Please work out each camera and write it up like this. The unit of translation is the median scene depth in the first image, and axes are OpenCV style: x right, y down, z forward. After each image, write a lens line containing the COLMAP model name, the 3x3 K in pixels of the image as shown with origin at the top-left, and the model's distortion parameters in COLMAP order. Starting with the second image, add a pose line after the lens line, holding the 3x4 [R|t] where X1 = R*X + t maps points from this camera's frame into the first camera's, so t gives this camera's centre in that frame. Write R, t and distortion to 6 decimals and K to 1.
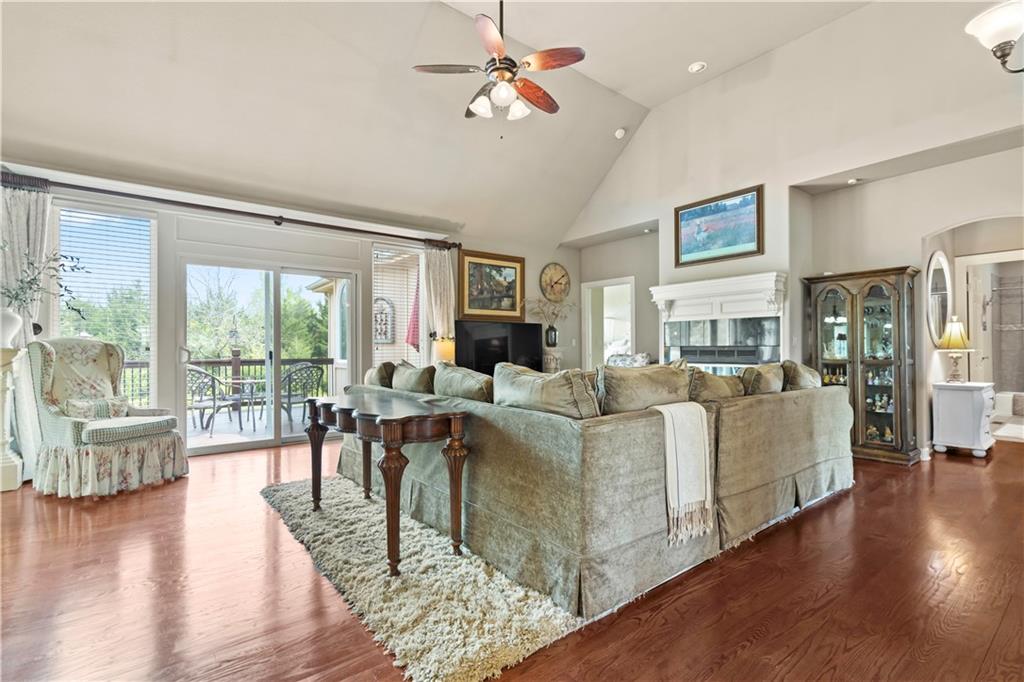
lens RADIAL K [[471.3, 0, 517.3], [0, 471.3, 342.8], [0, 0, 1]] dist [-0.001185, 0.000624]
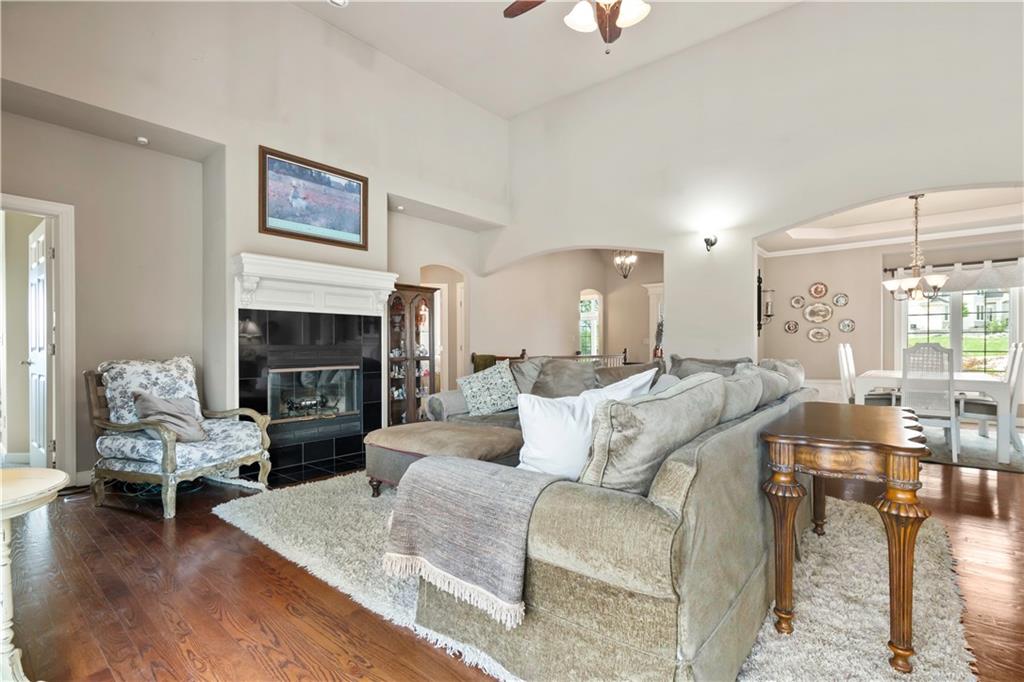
lens RADIAL K [[471.3, 0, 514.0], [0, 471.3, 345.2], [0, 0, 1]] dist [-0.001185, 0.000624]
pose [[-0.202462, 0.002625, 0.979287, -0.439809], [-0.010505, 0.999933, -0.004852, 0.006598], [-0.979234, -0.011270, -0.202421, 0.814786]]
